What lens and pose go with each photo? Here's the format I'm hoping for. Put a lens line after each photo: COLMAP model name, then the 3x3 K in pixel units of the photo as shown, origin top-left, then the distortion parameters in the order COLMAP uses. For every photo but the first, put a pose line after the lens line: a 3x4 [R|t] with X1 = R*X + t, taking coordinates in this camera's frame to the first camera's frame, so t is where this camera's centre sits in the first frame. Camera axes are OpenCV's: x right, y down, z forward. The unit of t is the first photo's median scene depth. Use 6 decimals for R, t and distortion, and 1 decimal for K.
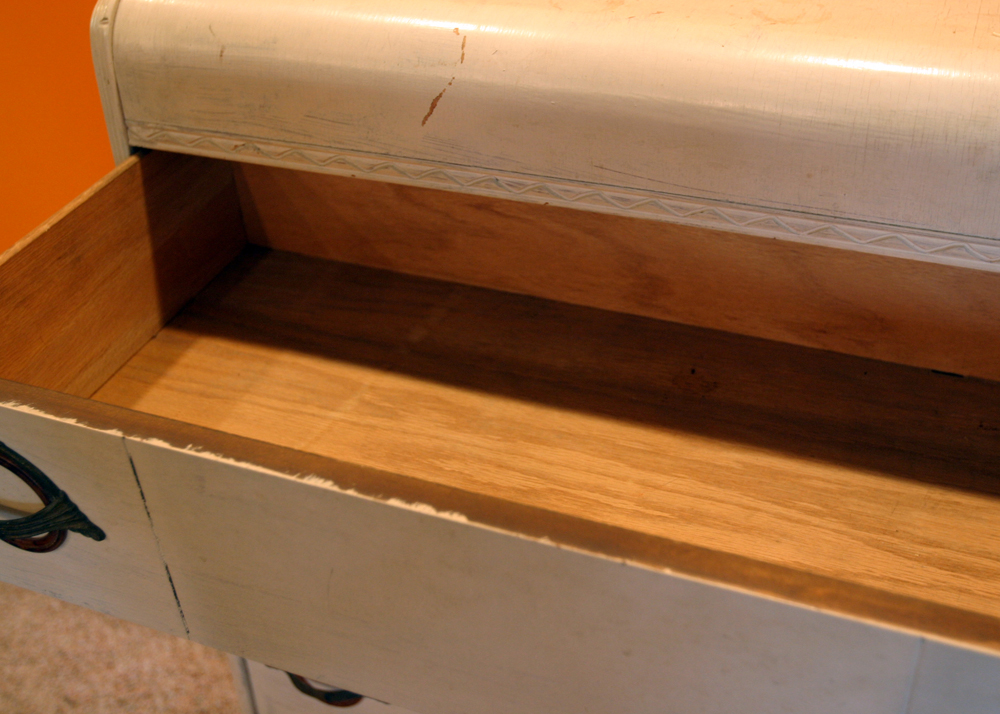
lens RADIAL K [[1178.7, 0, 502.1], [0, 1178.7, 357.6], [0, 0, 1]] dist [-0.034632, 0.000000]
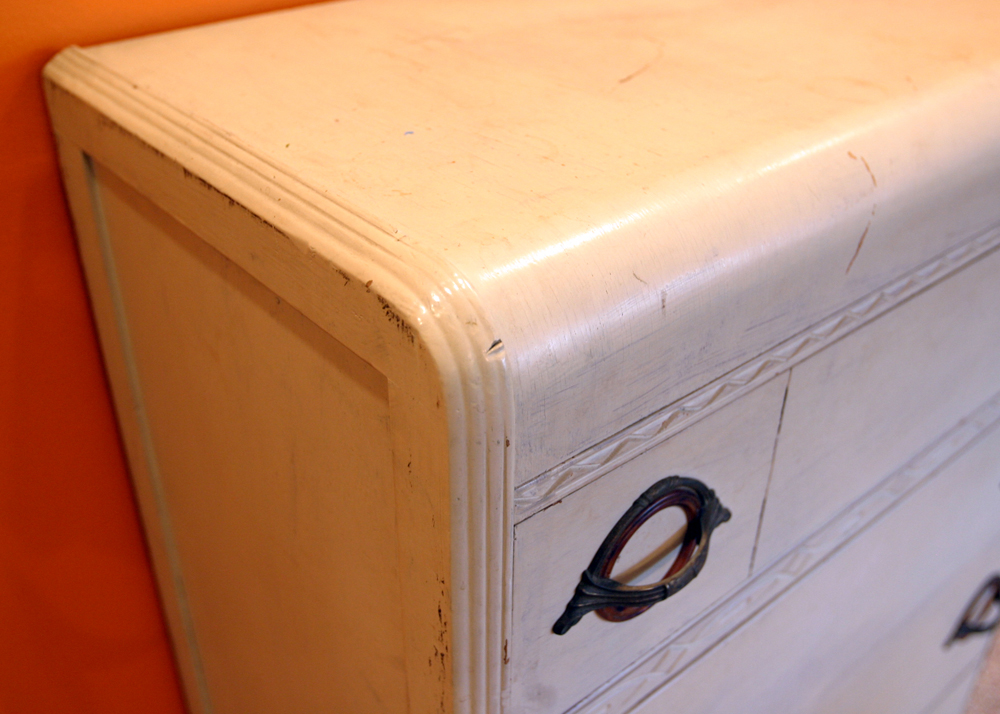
lens RADIAL K [[1012.8, 0, 500.3], [0, 1012.8, 356.6], [0, 0, 1]] dist [-0.030363, 0.000000]
pose [[0.467675, -0.441177, 0.765926, -0.763112], [0.462571, 0.860557, 0.213239, -0.414547], [-0.753199, 0.254569, 0.606536, 0.762813]]
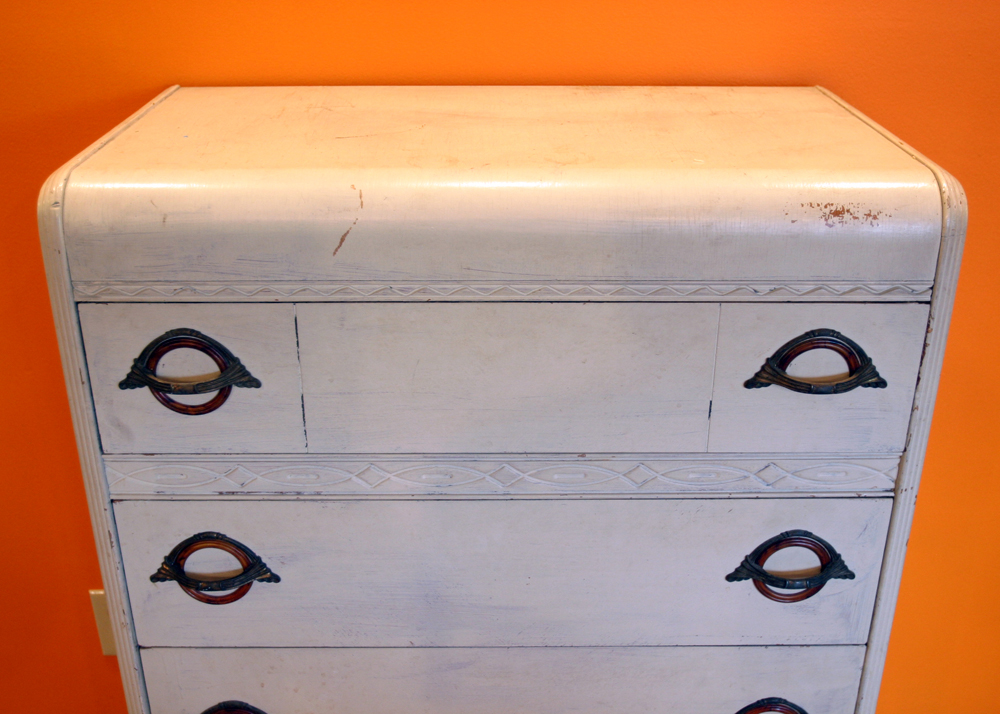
lens RADIAL K [[1088.1, 0, 499.7], [0, 1088.1, 354.8], [0, 0, 1]] dist [-0.044793, 0.000000]
pose [[0.923049, -0.128994, 0.362411, -0.366335], [0.182274, 0.976292, -0.116751, 0.102395], [-0.338758, 0.173825, 0.924677, -0.231413]]
